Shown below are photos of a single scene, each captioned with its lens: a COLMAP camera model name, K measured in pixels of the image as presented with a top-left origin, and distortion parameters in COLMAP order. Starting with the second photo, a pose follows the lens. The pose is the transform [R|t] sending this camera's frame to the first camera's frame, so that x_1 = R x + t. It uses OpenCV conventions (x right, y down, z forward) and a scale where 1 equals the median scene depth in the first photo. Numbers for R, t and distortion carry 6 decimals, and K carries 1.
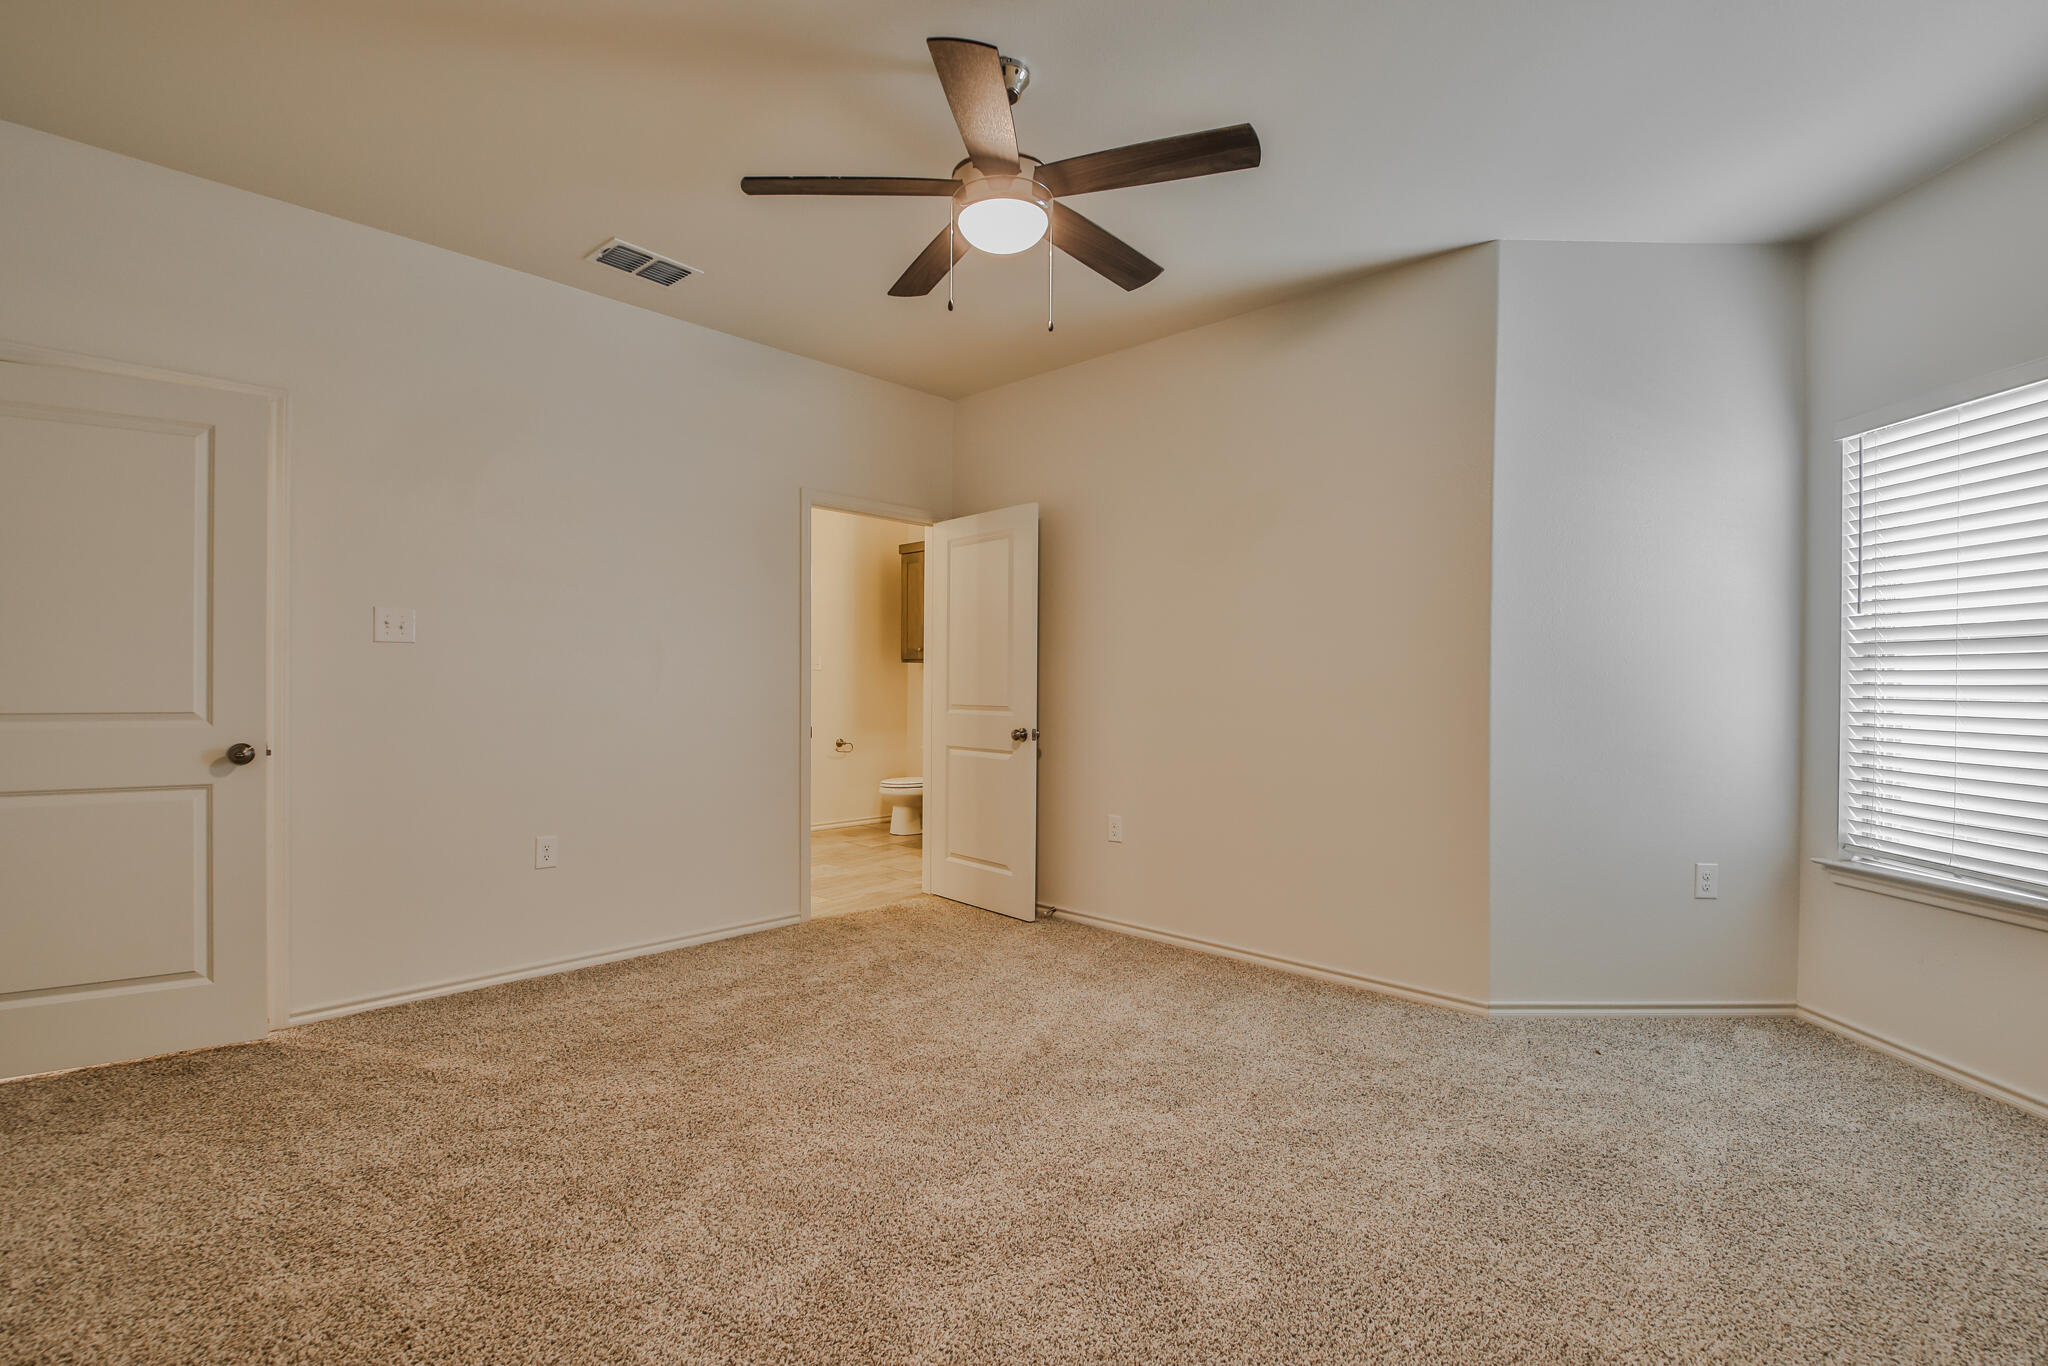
lens RADIAL K [[943.5, 0, 1020.4], [0, 943.5, 690.7], [0, 0, 1]] dist [-0.004188, -0.007287]
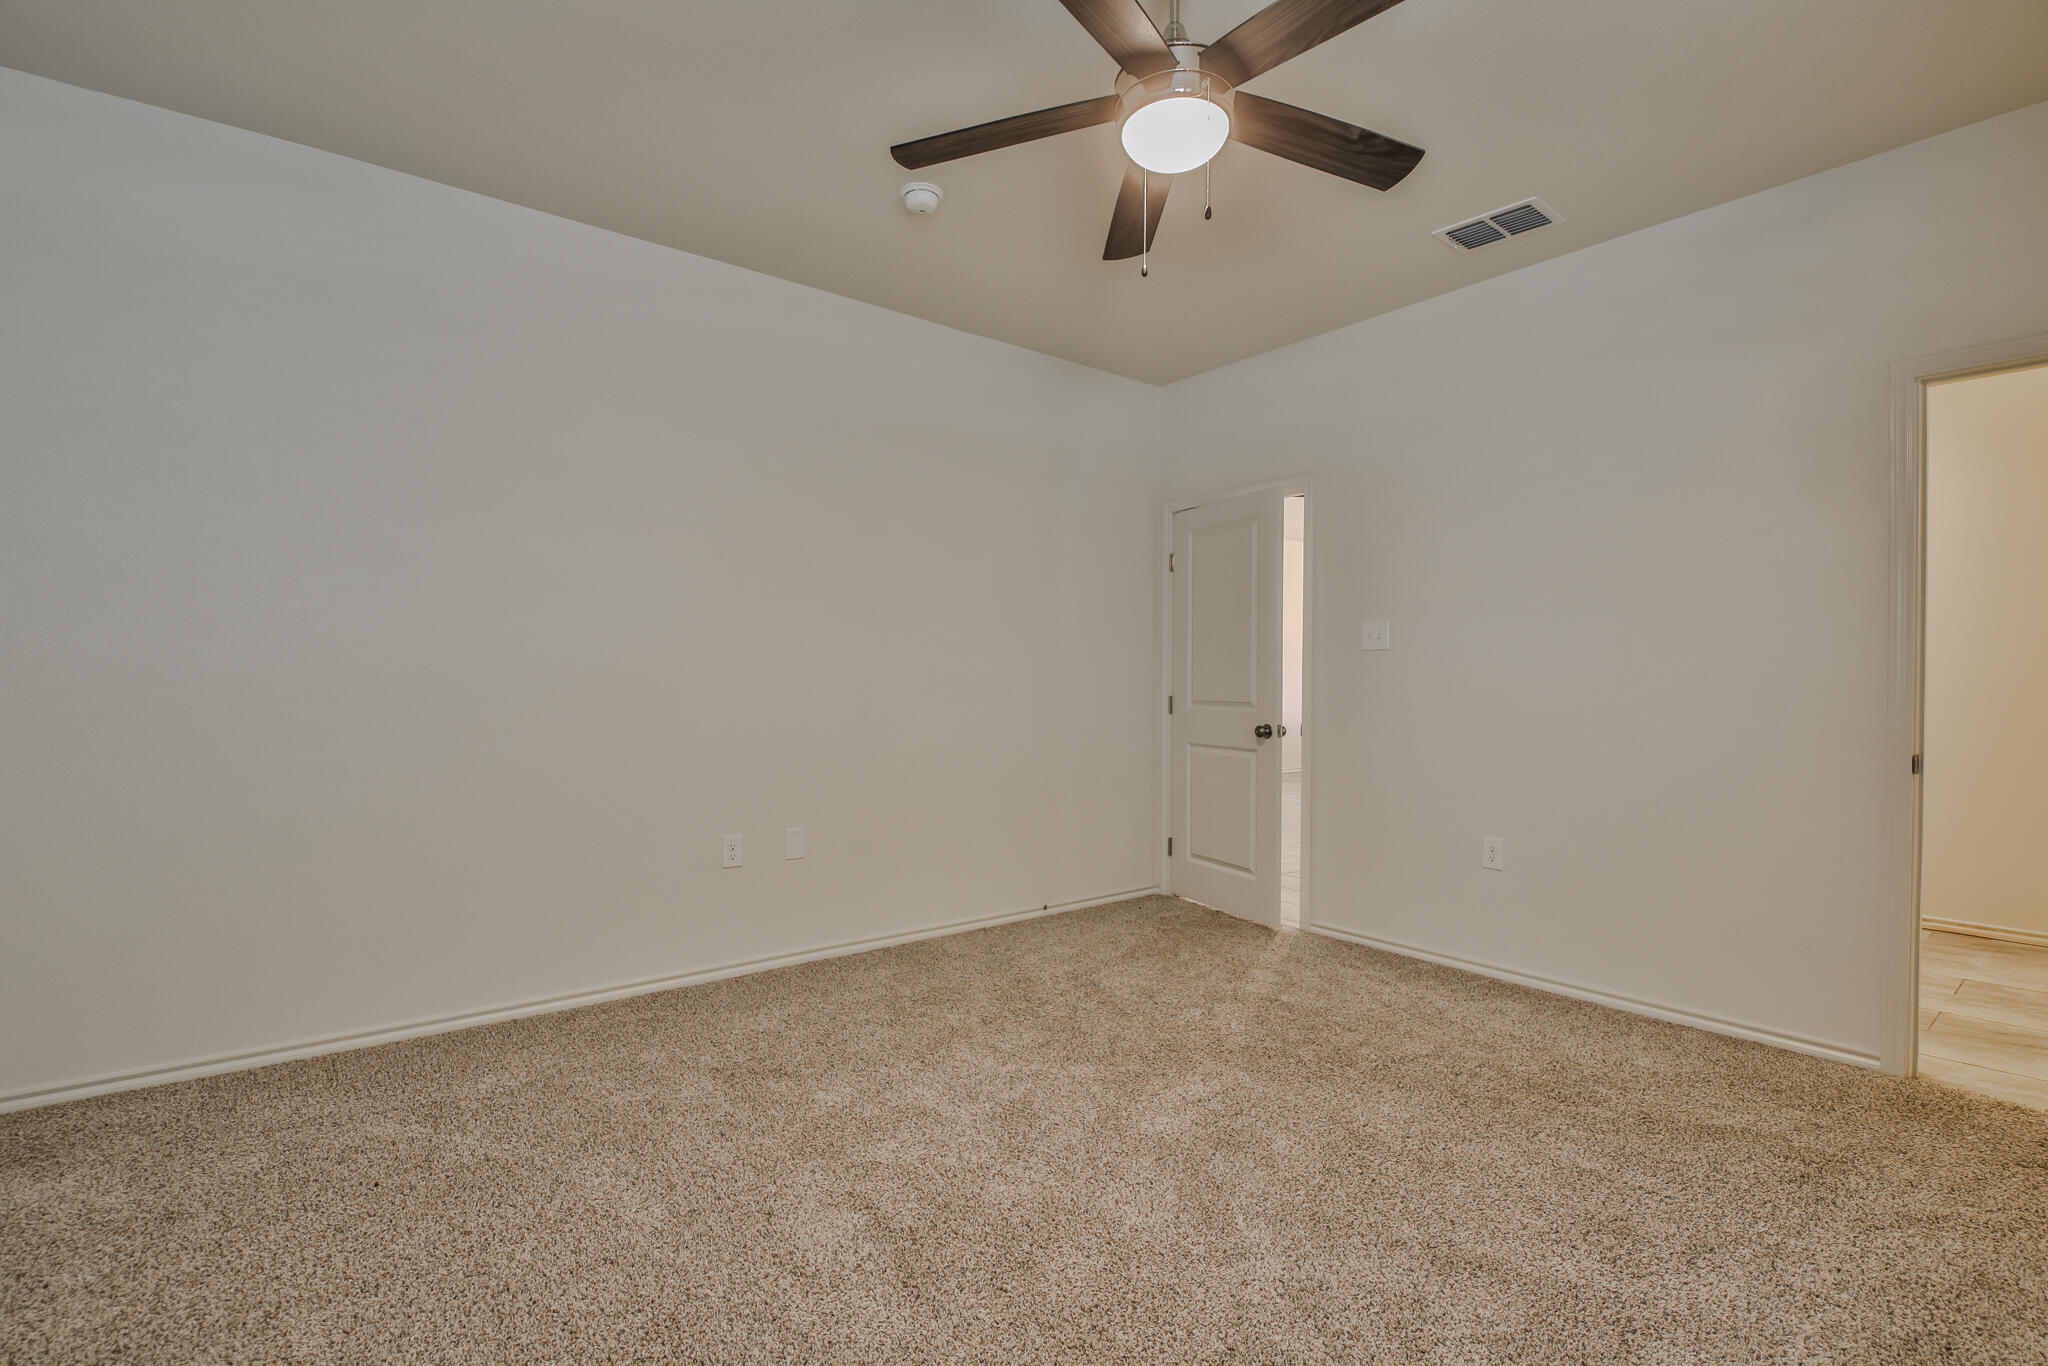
lens RADIAL K [[943.5, 0, 1020.4], [0, 943.5, 690.7], [0, 0, 1]] dist [-0.004188, -0.007287]
pose [[-0.158796, -0.004274, -0.987302, 0.597638], [-0.015003, 0.999886, -0.001915, 0.010190], [0.987197, 0.014509, -0.158842, 0.715163]]
